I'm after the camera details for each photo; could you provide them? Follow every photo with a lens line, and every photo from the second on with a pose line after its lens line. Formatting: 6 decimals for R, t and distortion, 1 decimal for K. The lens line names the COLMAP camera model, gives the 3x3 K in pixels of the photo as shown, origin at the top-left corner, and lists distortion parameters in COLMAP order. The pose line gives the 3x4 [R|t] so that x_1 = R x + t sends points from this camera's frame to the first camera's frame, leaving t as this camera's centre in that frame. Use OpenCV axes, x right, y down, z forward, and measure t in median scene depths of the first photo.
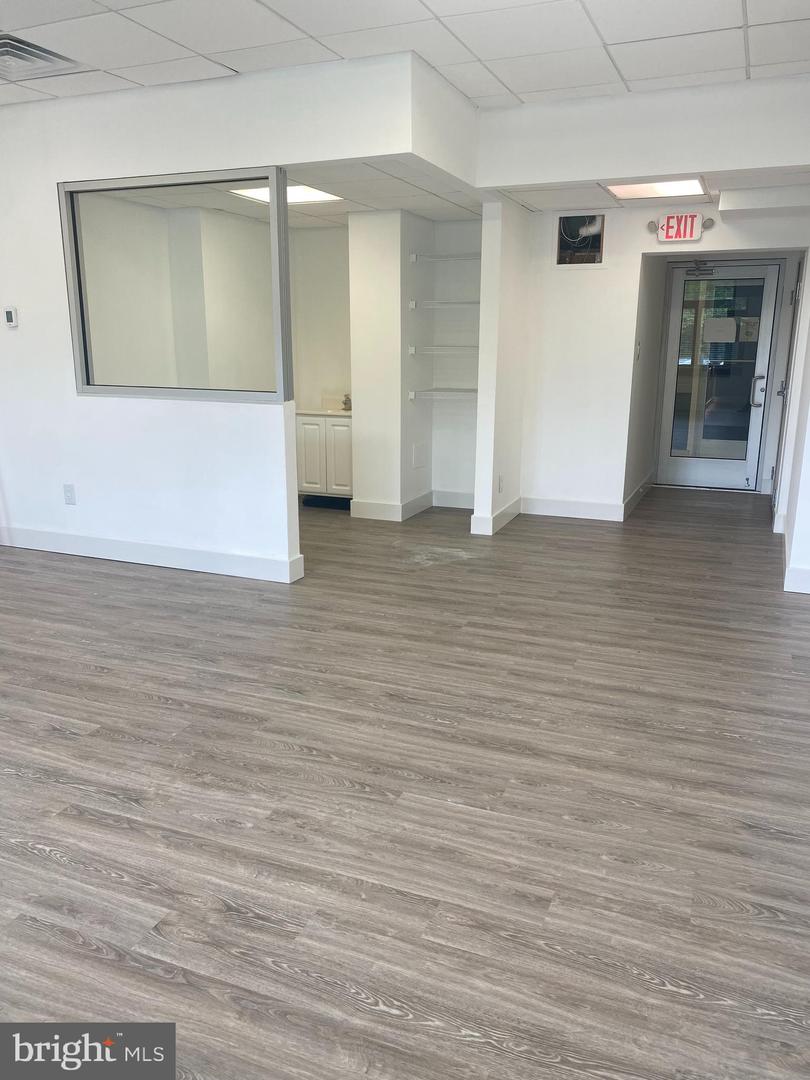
lens RADIAL K [[831.5, 0, 407.1], [0, 831.5, 540.2], [0, 0, 1]] dist [0.016505, -0.020610]
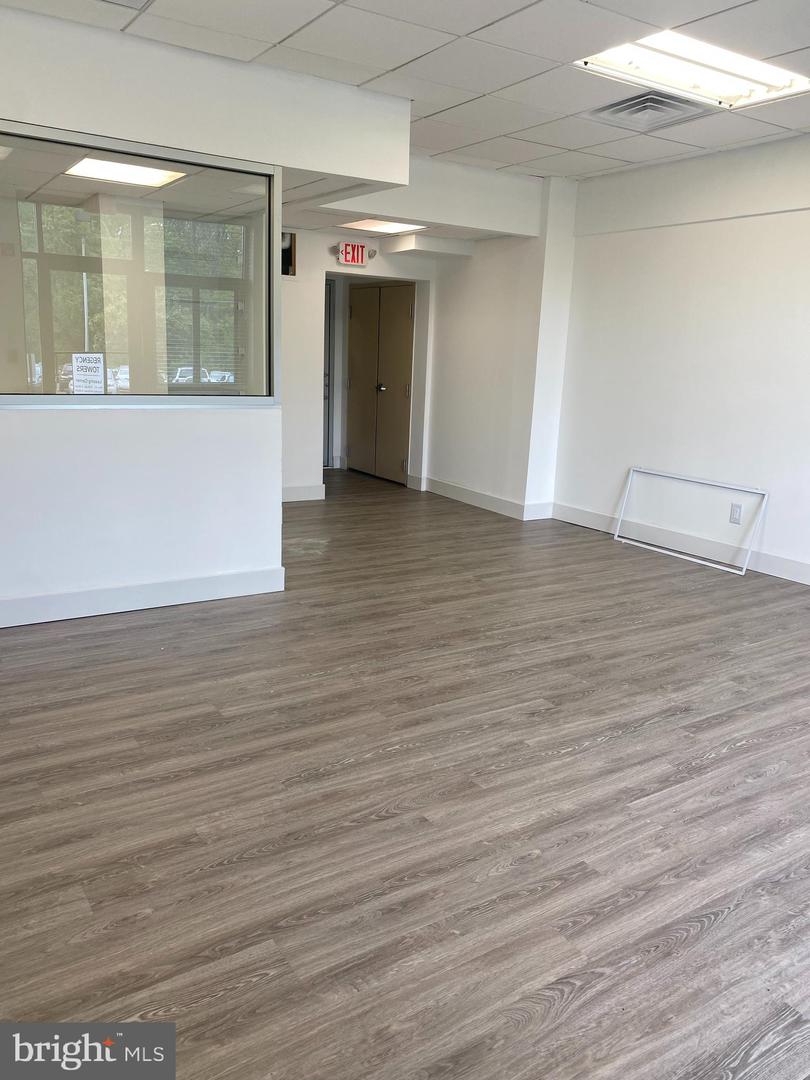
lens RADIAL K [[831.5, 0, 403.7], [0, 831.5, 538.6], [0, 0, 1]] dist [0.016505, -0.020610]
pose [[0.569348, -0.166738, 0.805010, -1.187993], [0.162647, 0.982706, 0.088511, -0.101511], [-0.805846, 0.080539, 0.586622, 0.435212]]
